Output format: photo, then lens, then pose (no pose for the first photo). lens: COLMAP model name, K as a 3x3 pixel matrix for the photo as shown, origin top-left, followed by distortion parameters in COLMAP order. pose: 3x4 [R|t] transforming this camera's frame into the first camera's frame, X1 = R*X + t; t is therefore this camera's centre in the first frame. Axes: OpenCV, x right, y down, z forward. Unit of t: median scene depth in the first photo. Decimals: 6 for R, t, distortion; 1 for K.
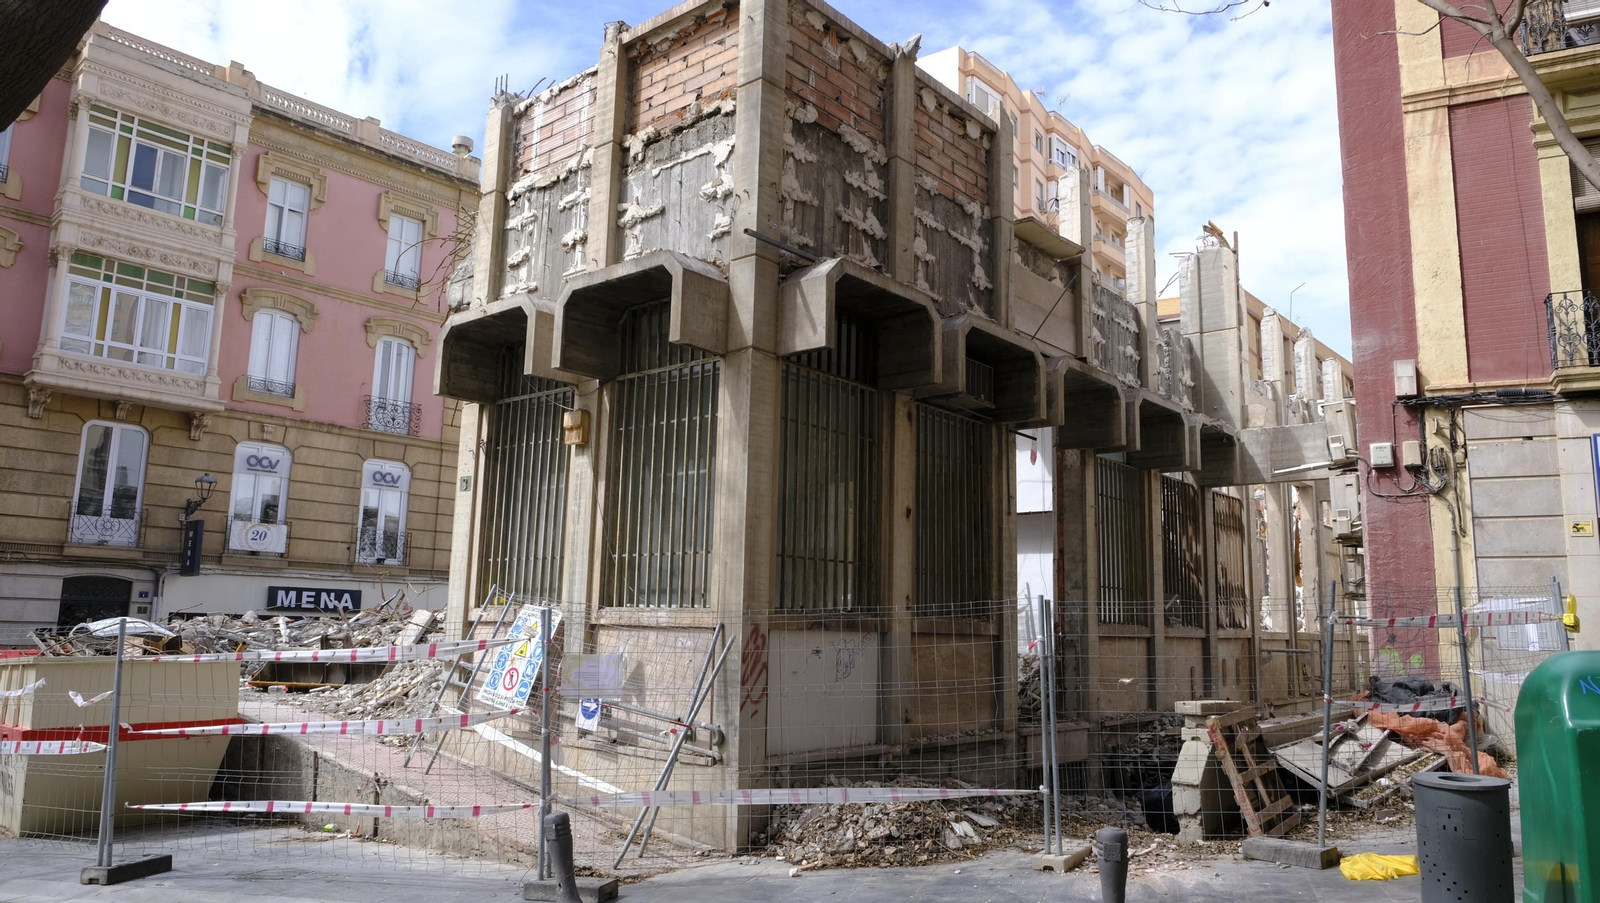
lens RADIAL K [[1086.0, 0, 814.1], [0, 1086.0, 454.2], [0, 0, 1]] dist [-0.029927, 0.015798]
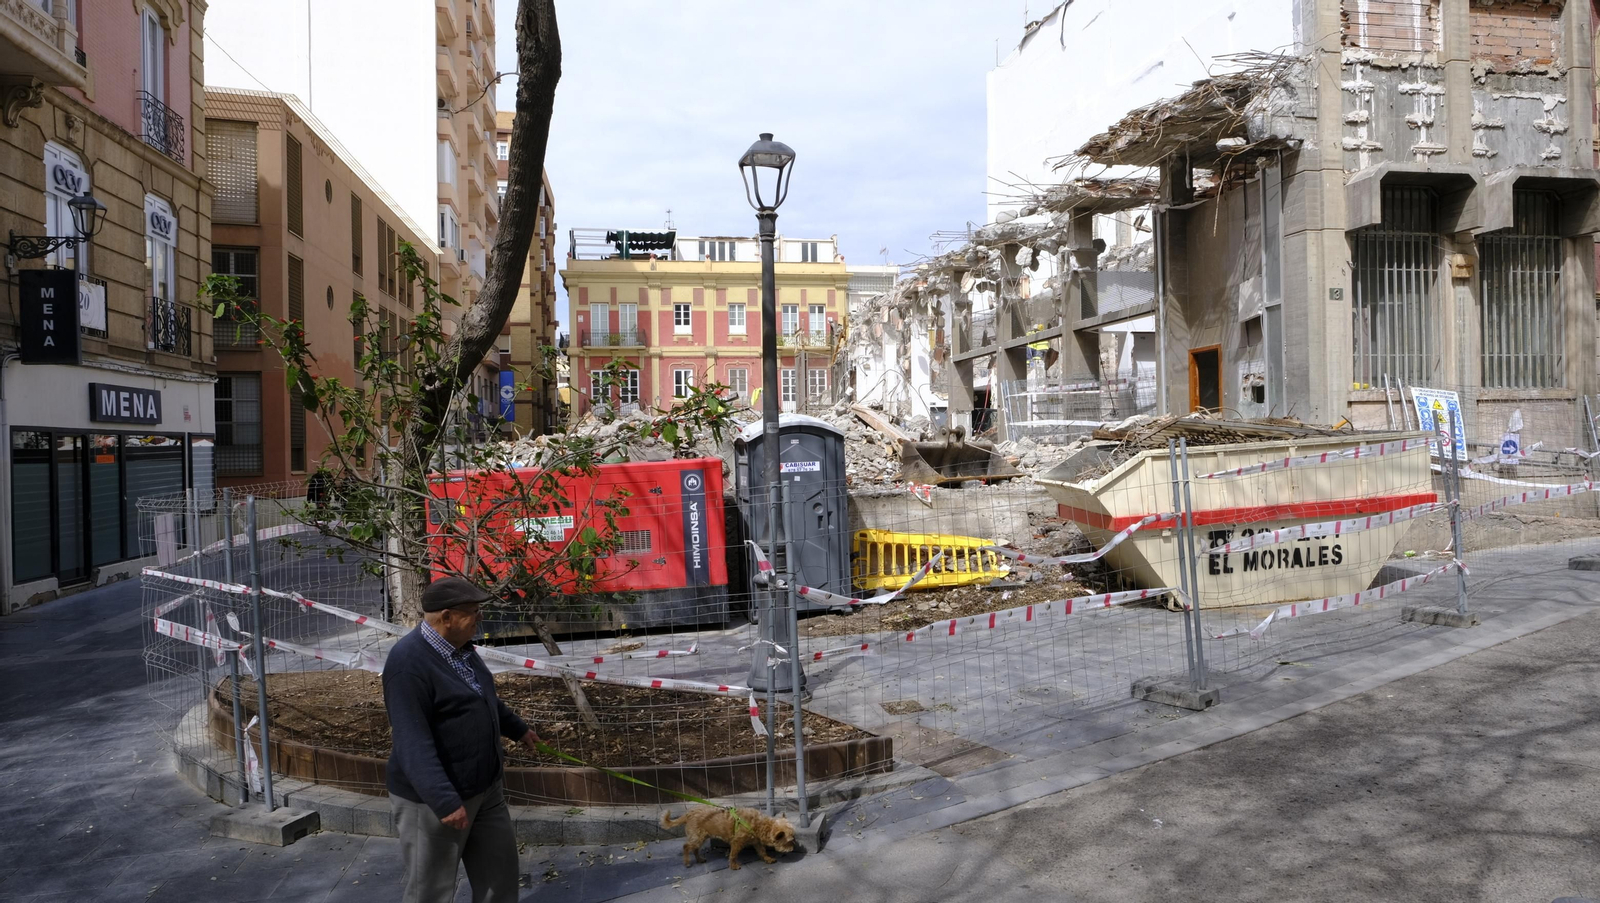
lens RADIAL K [[1086.0, 0, 806.6], [0, 1086.0, 456.7], [0, 0, 1]] dist [-0.029927, 0.015798]
pose [[0.633438, -0.041358, 0.772687, -1.844273], [-0.090643, 0.987730, 0.127177, 0.120556], [-0.768466, -0.150598, 0.621917, 0.720058]]
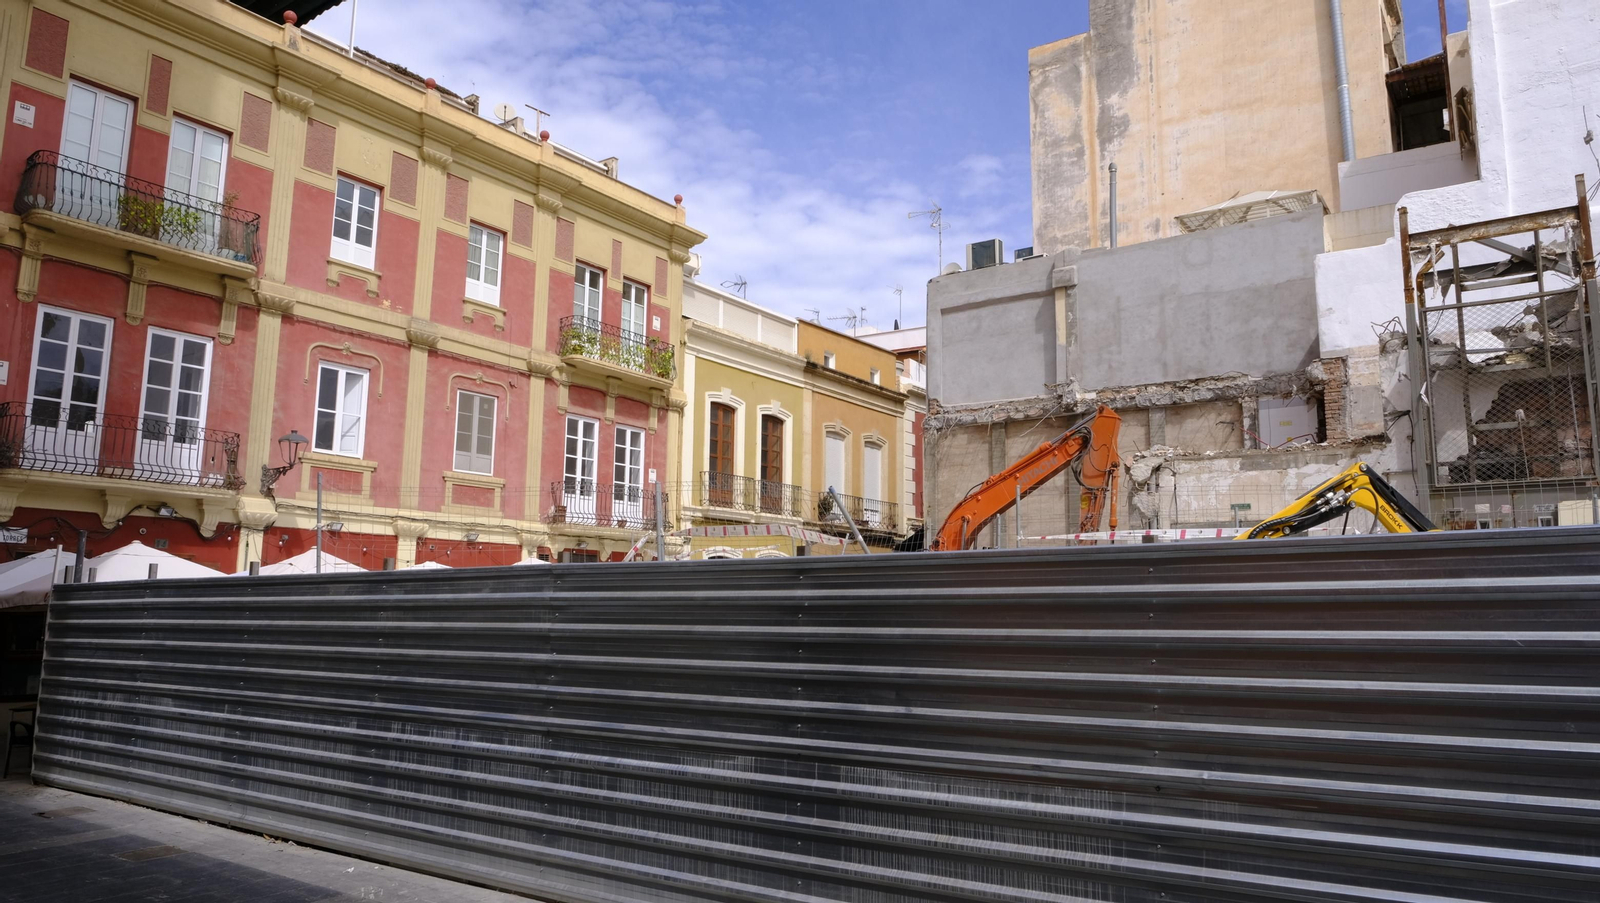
lens RADIAL K [[1086.0, 0, 810.6], [0, 1086.0, 455.2], [0, 0, 1]] dist [-0.029927, 0.015798]
pose [[-0.097960, 0.121341, 0.987765, 0.303781], [-0.168969, 0.976100, -0.136666, 0.751570], [-0.980741, -0.180290, -0.075116, 4.281642]]
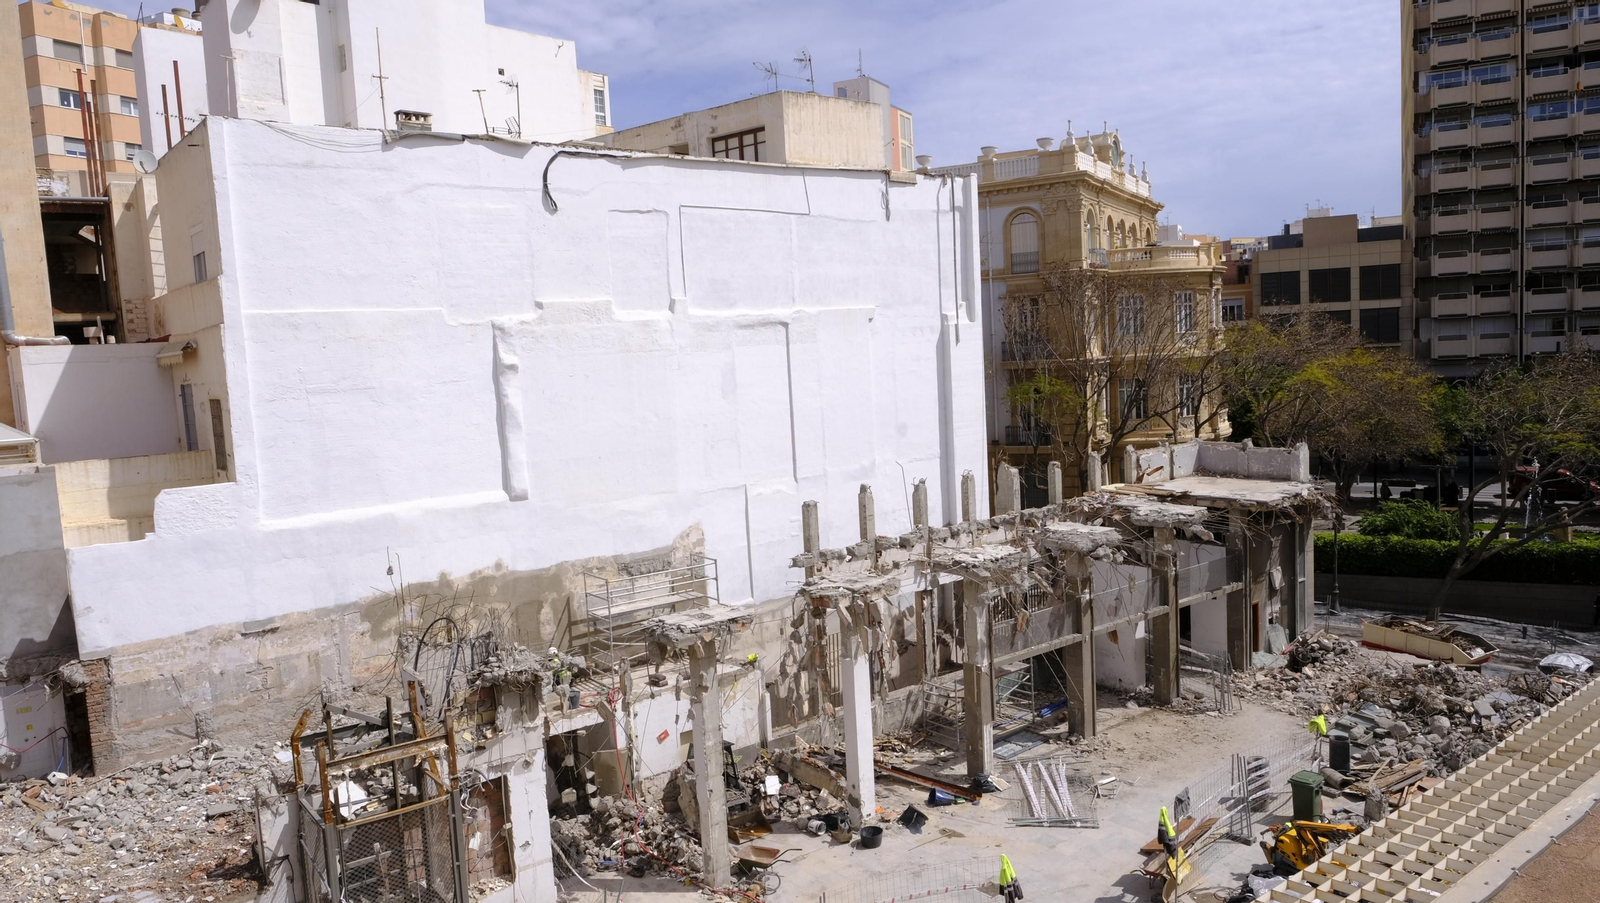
lens RADIAL K [[1086.0, 0, 807.0], [0, 1086.0, 459.3], [0, 0, 1]] dist [-0.029927, 0.015798]
pose [[-0.978626, 0.003646, 0.205614, 0.523814], [-0.006450, 0.998807, -0.048411, -0.170712], [-0.205546, -0.048703, -0.977435, 4.875760]]
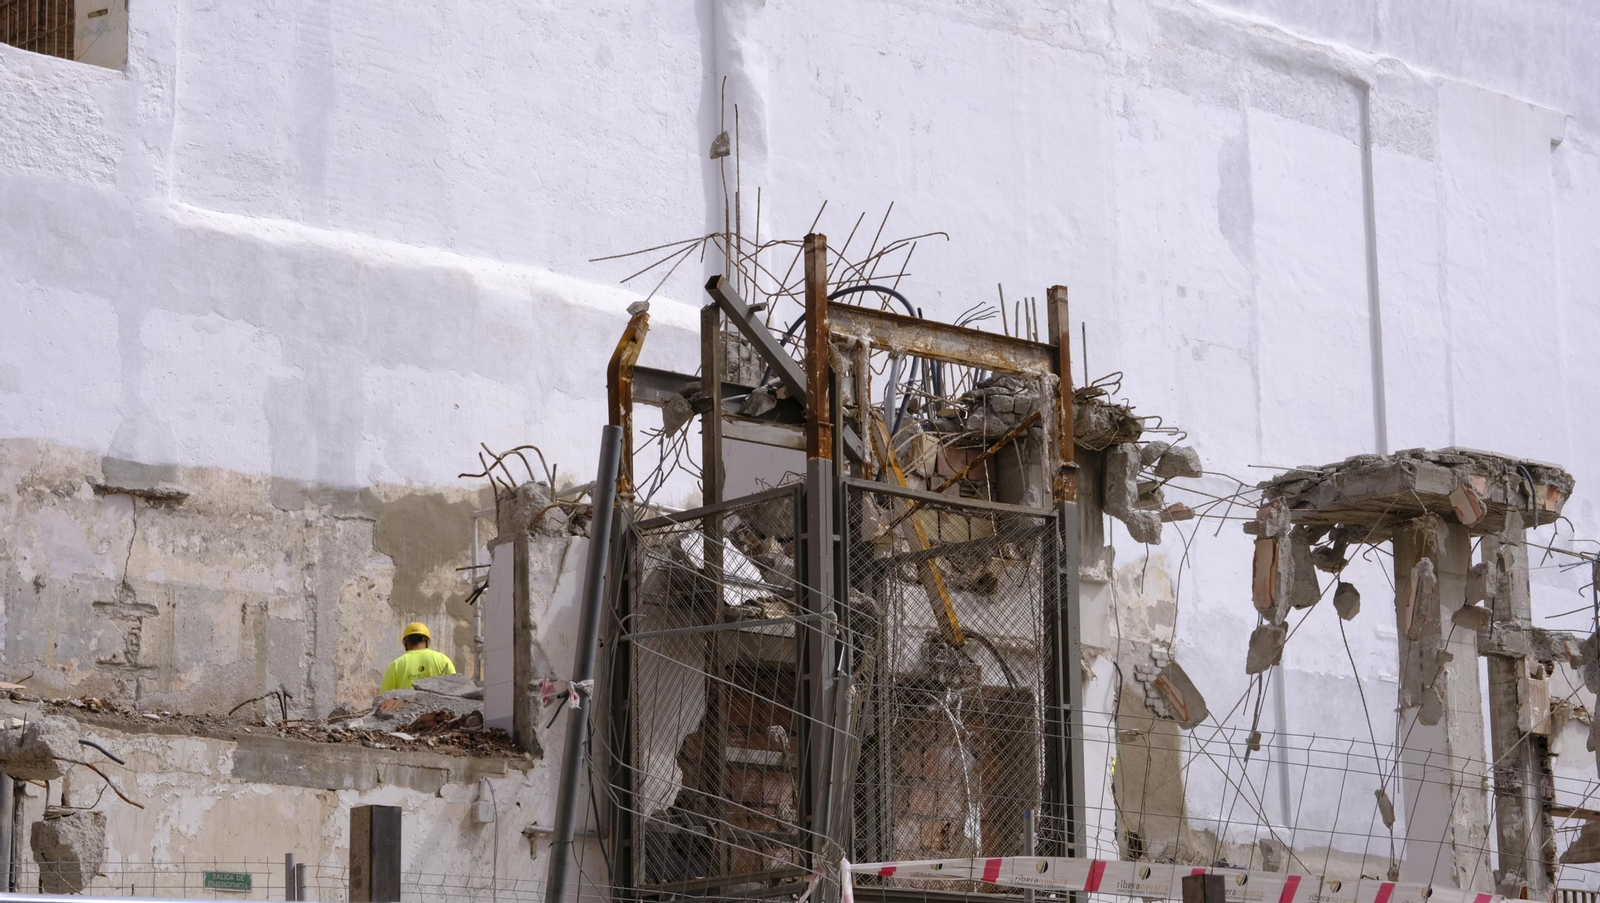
lens RADIAL K [[3740.2, 0, 832.5], [0, 3740.2, 508.5], [0, 0, 1]] dist [0.110286, 0.000000]
pose [[-0.991261, 0.019403, 0.130478, 1.234747], [-0.026749, 0.939008, -0.342854, 0.969620], [-0.129172, -0.343348, -0.930283, 5.323219]]
